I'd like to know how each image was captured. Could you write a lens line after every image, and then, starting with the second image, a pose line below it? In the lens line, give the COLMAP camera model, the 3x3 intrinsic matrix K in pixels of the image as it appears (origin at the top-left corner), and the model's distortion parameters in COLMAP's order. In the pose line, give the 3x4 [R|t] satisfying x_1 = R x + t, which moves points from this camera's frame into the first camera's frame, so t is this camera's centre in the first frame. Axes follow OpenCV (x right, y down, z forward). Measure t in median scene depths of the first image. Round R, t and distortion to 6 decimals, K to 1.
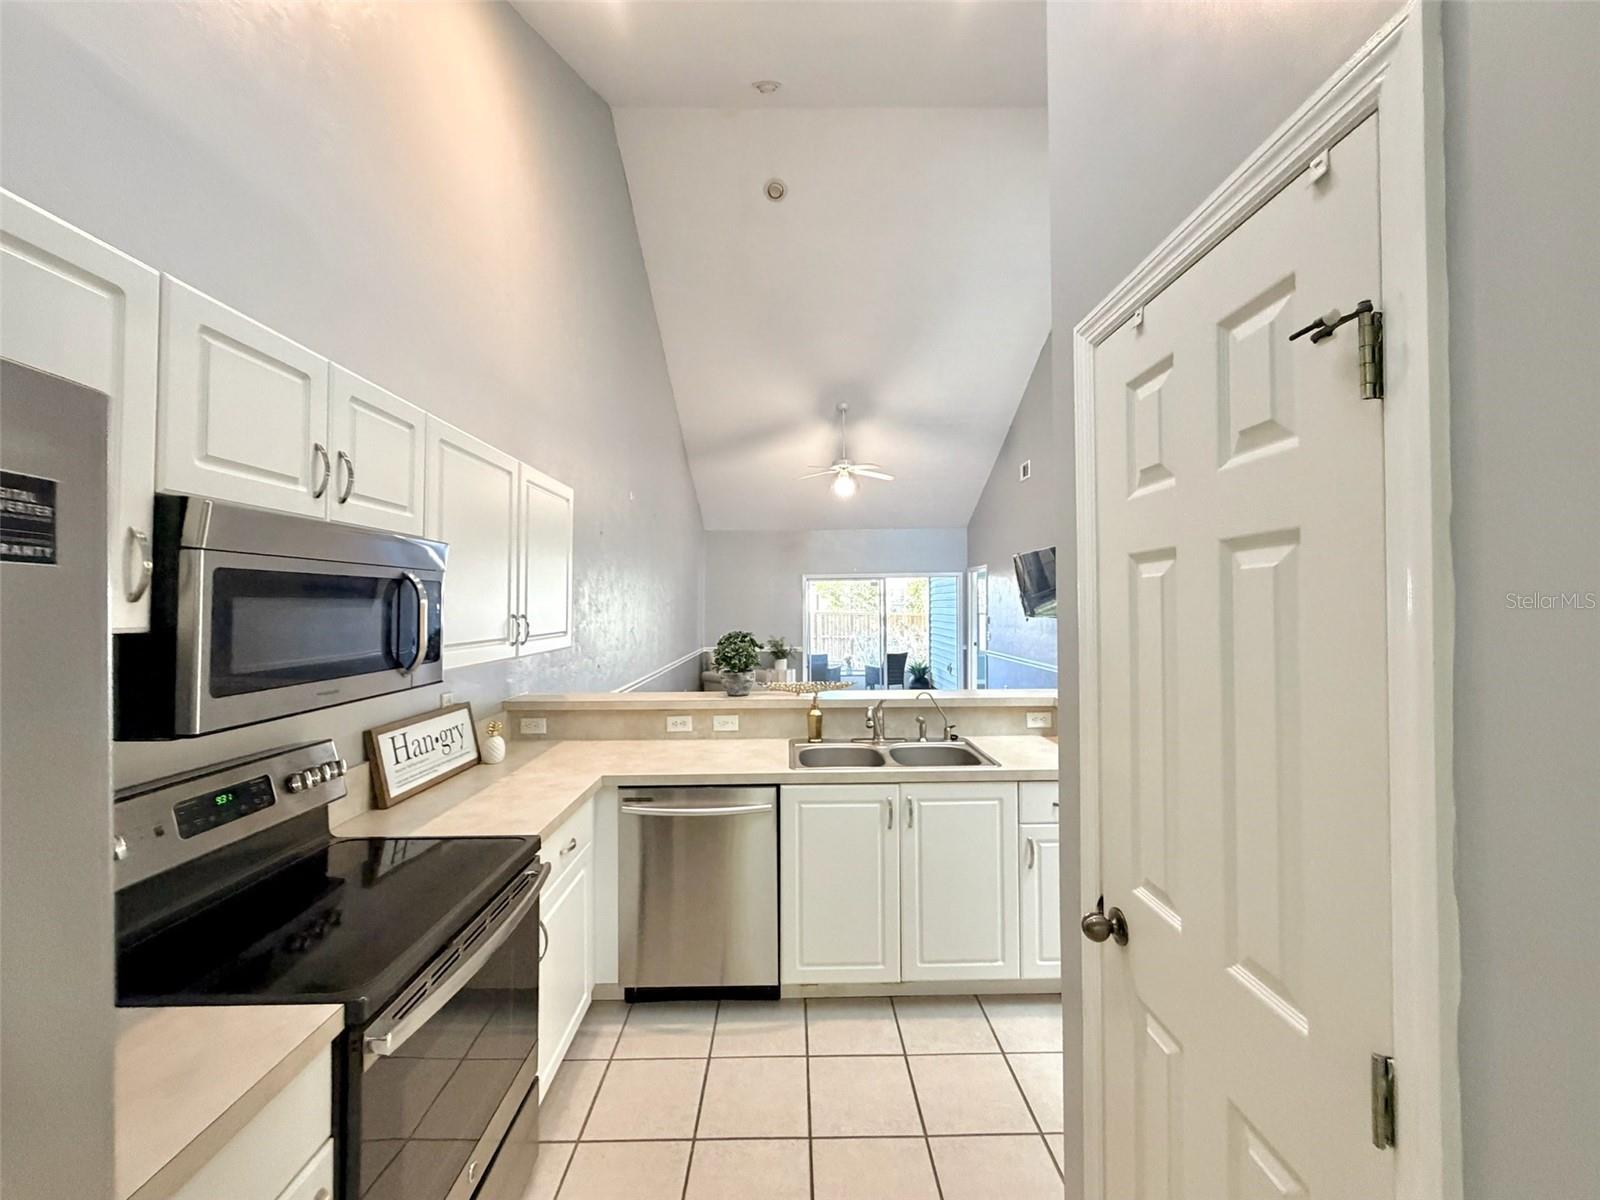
lens RADIAL K [[637.6, 0, 793.6], [0, 637.6, 603.0], [0, 0, 1]] dist [-0.000471, 0.000486]
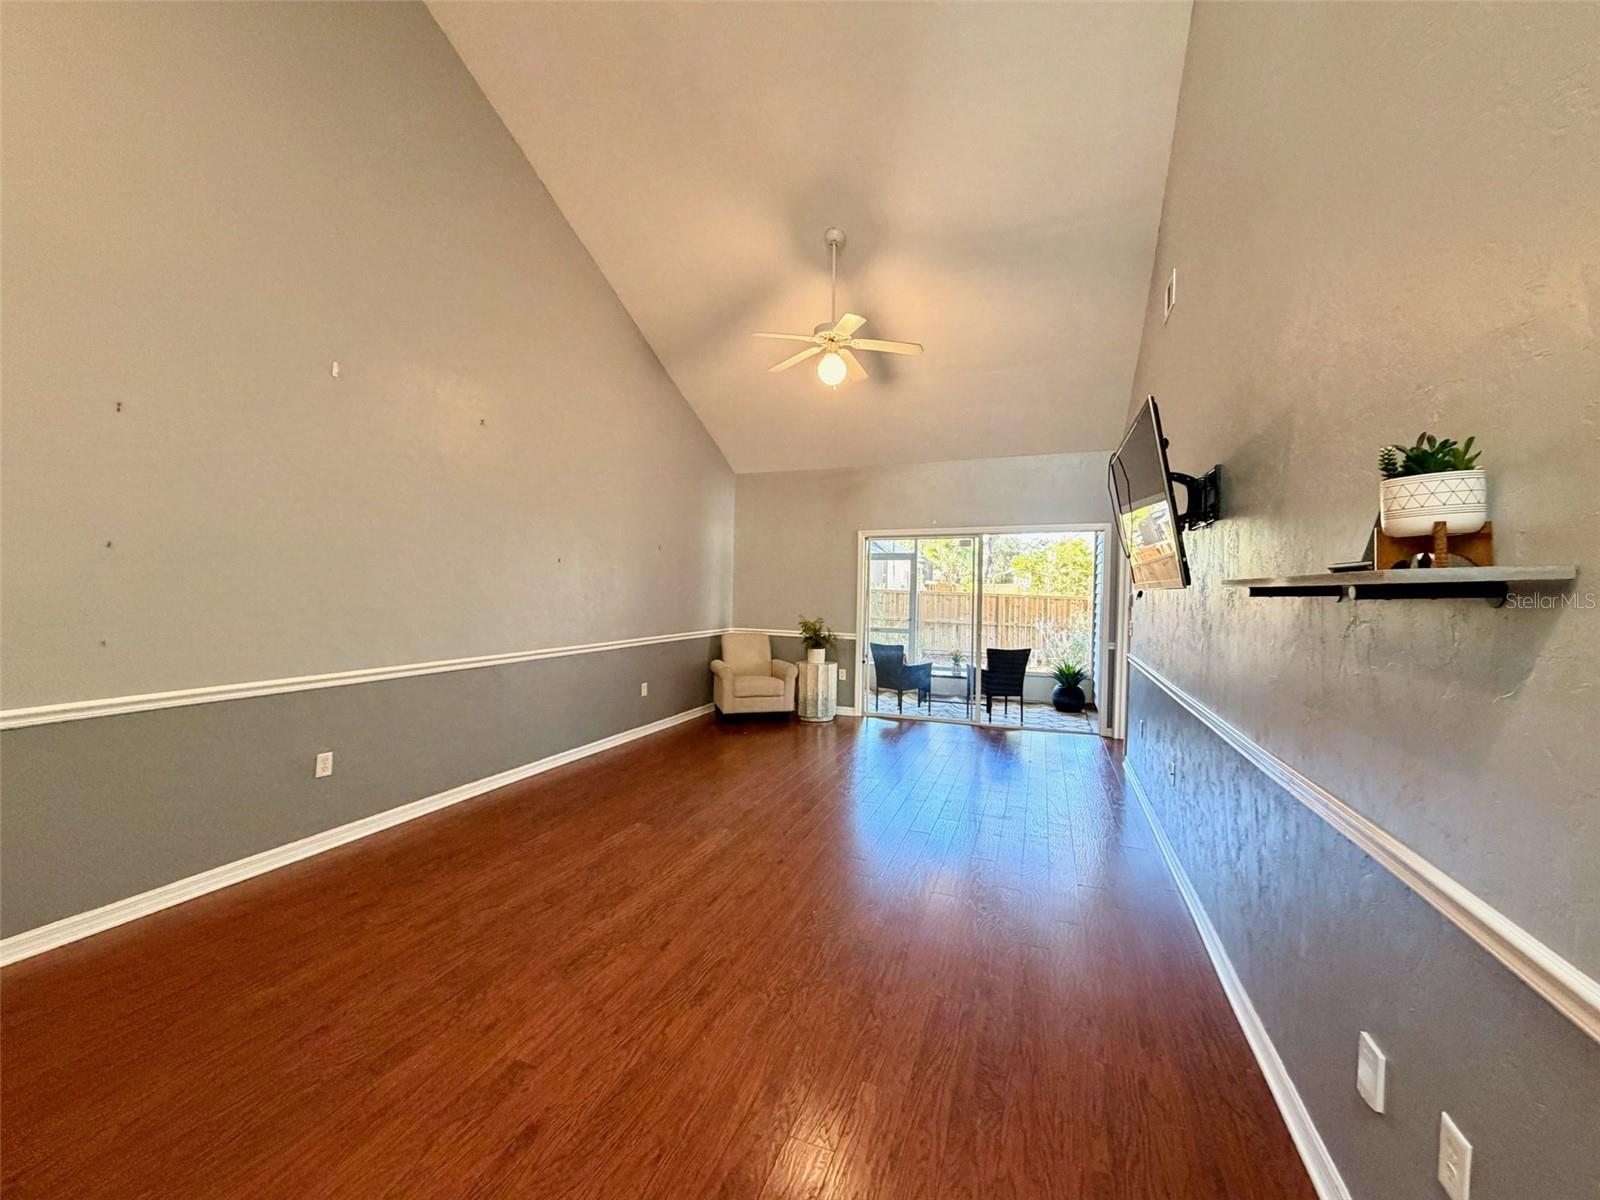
lens RADIAL K [[637.6, 0, 797.3], [0, 637.6, 601.8], [0, 0, 1]] dist [-0.000471, 0.000486]
pose [[0.930463, 0.027442, -0.365357, 0.274708], [-0.019286, 0.999477, 0.025955, 0.022445], [0.365878, -0.017104, 0.930506, 0.418146]]
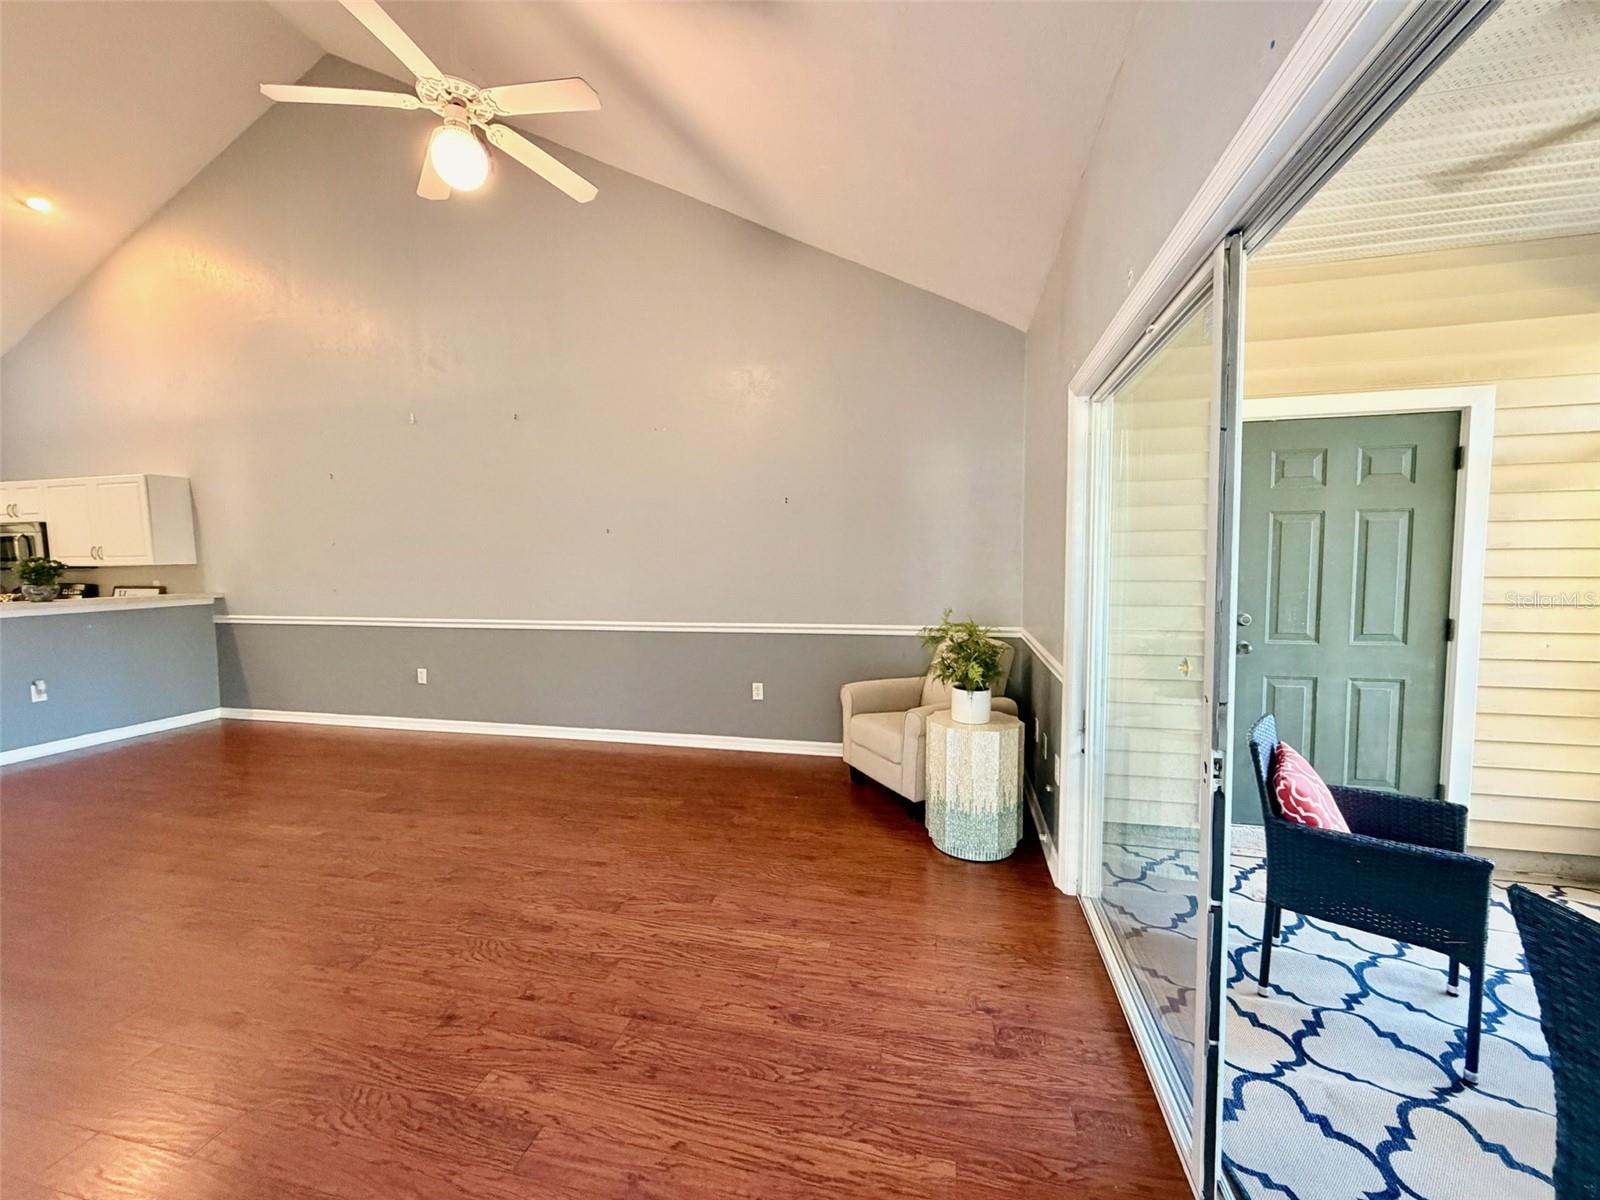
lens RADIAL K [[637.6, 0, 793.8], [0, 637.6, 595.9], [0, 0, 1]] dist [-0.000471, 0.000486]
pose [[-0.238905, 0.068461, -0.968627, 0.379072], [0.014669, 0.997652, 0.066894, 0.025684], [0.970932, 0.001773, -0.239348, 1.250019]]
